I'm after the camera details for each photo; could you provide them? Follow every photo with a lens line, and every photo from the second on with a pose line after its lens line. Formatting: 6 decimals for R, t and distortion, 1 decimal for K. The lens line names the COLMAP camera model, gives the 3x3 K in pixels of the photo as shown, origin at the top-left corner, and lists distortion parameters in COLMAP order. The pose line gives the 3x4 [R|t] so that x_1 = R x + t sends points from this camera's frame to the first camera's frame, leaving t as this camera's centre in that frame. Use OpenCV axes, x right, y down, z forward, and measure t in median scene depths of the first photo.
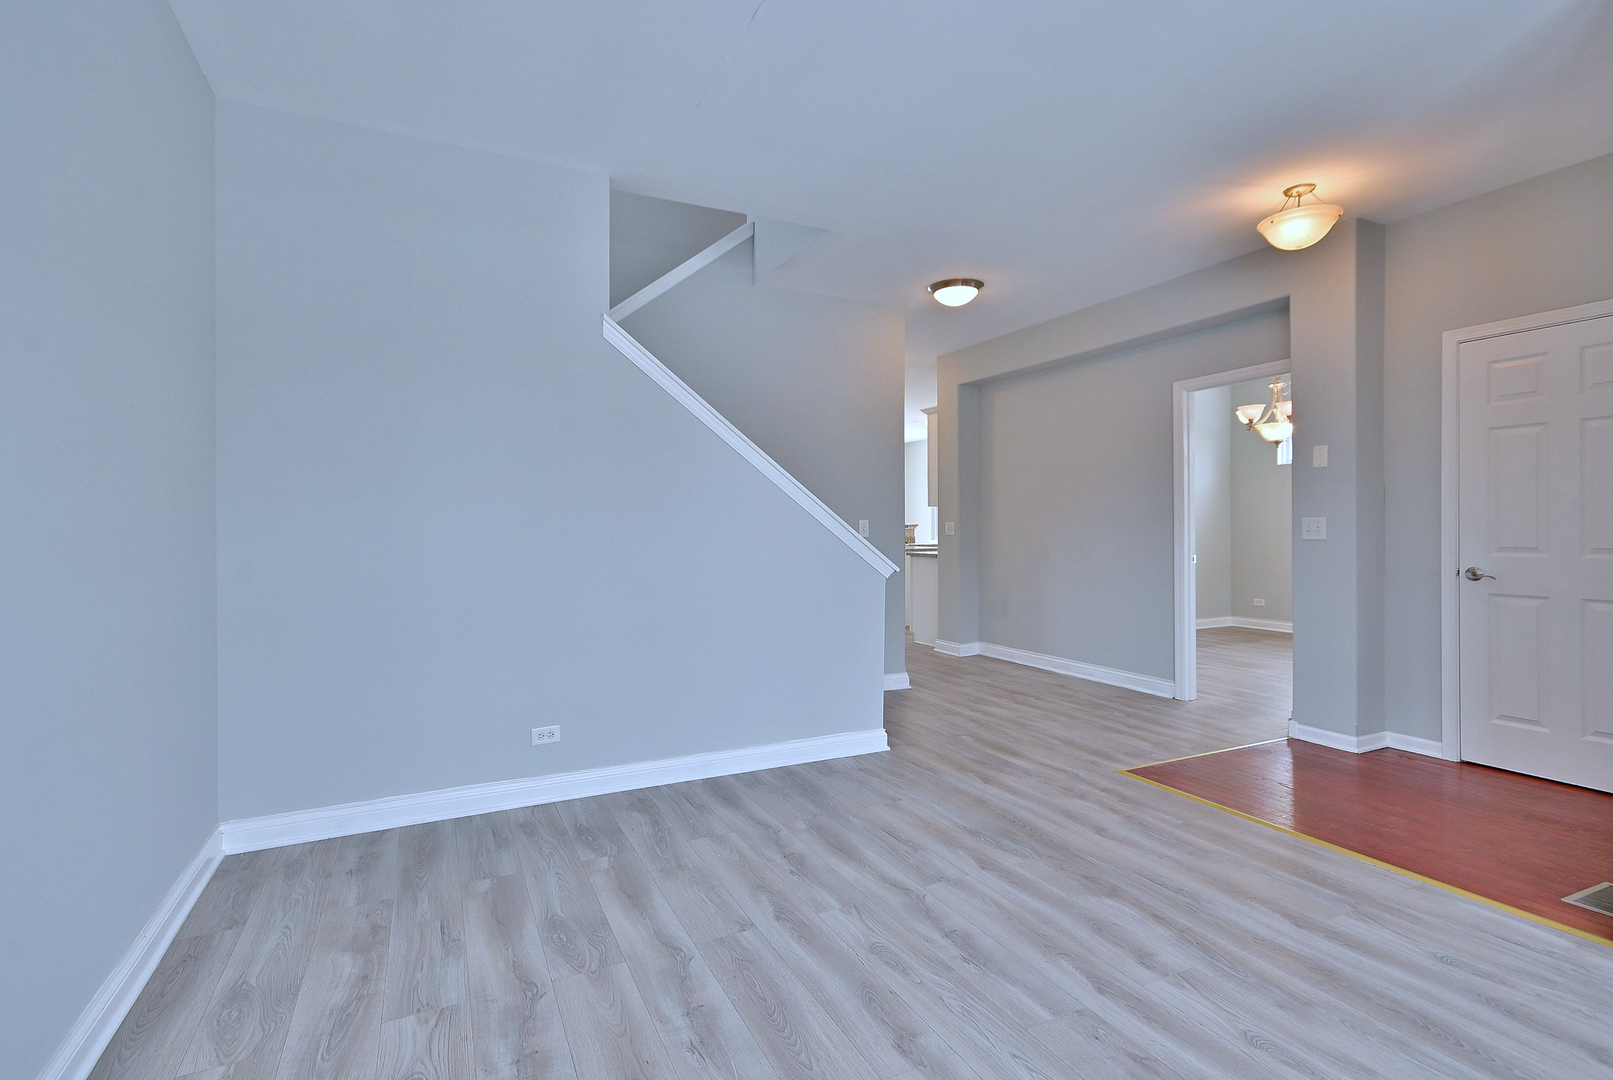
lens RADIAL K [[777.4, 0, 807.7], [0, 777.4, 533.2], [0, 0, 1]] dist [0.002152, 0.000401]
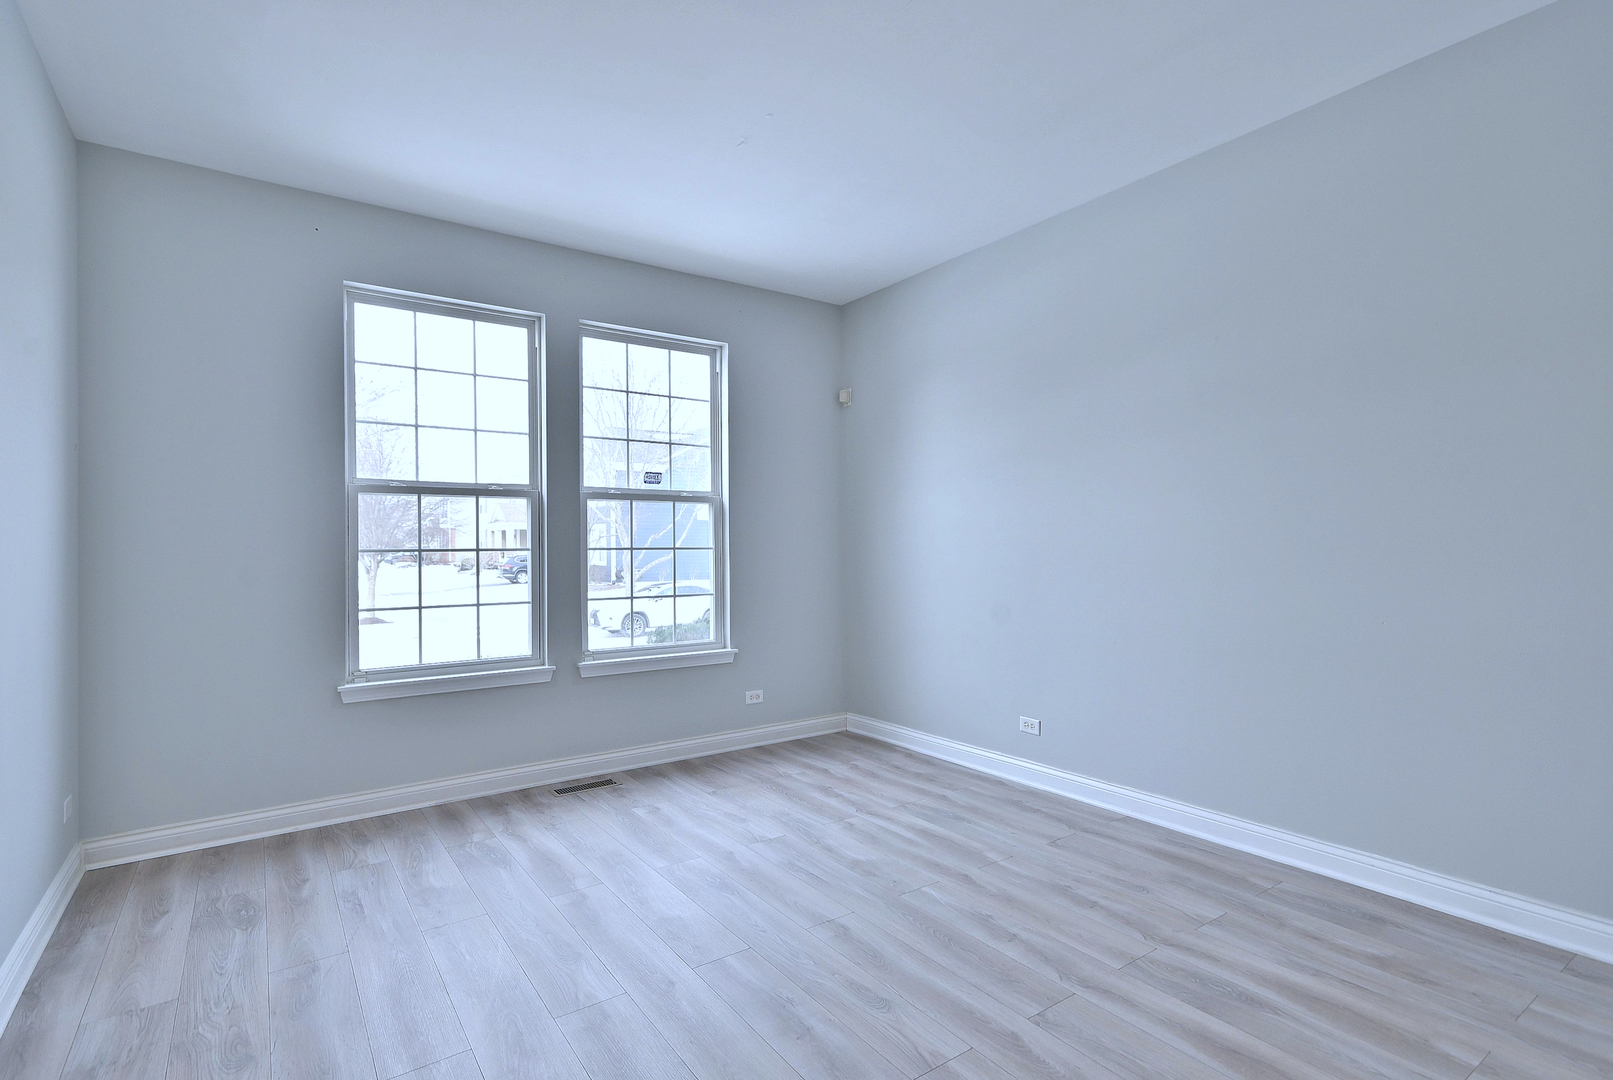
lens RADIAL K [[777.4, 0, 807.7], [0, 777.4, 533.2], [0, 0, 1]] dist [0.002152, 0.000401]
pose [[-0.987746, 0.013804, -0.155458, 0.314432], [0.014633, 0.999884, -0.004190, -0.025510], [0.155382, -0.006413, -0.987834, 1.907939]]
